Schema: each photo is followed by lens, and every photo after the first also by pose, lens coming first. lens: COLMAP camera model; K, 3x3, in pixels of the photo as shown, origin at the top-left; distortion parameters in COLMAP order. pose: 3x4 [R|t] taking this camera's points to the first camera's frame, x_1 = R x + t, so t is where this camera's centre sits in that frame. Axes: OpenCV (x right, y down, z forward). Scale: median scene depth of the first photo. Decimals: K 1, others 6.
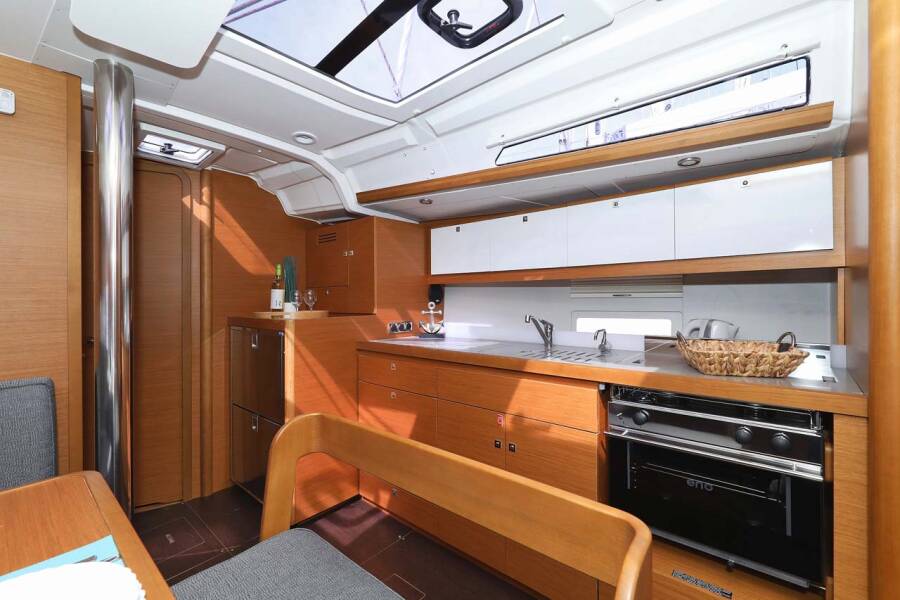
lens RADIAL K [[386.0, 0, 454.2], [0, 386.0, 297.1], [0, 0, 1]] dist [-0.002648, -0.000347]
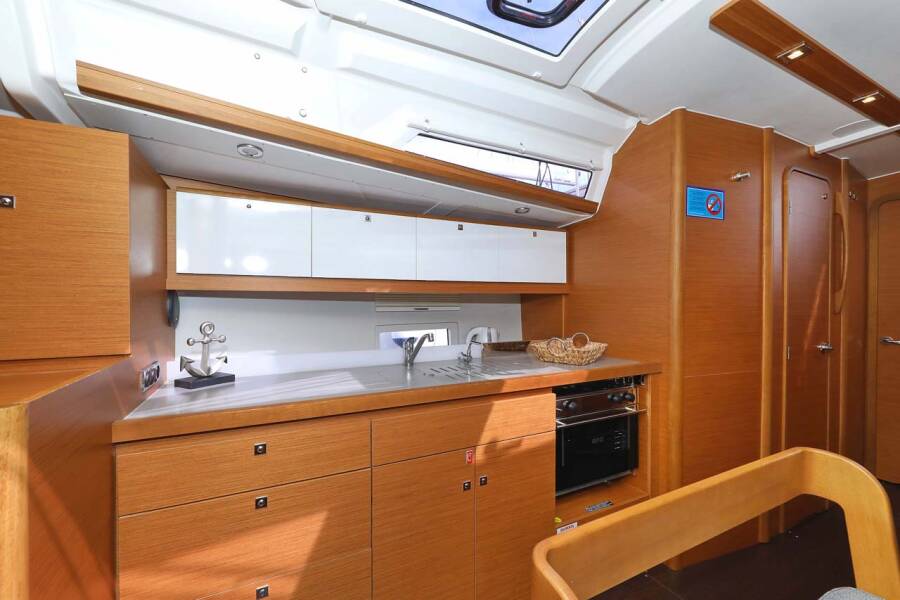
lens RADIAL K [[372.2, 0, 448.0], [0, 372.2, 305.4], [0, 0, 1]] dist [0.001210, -0.000088]
pose [[0.392914, 0.002415, 0.919572, -0.461892], [-0.002418, 0.999996, -0.001593, -0.012907], [-0.919572, -0.001598, 0.392918, 0.495290]]
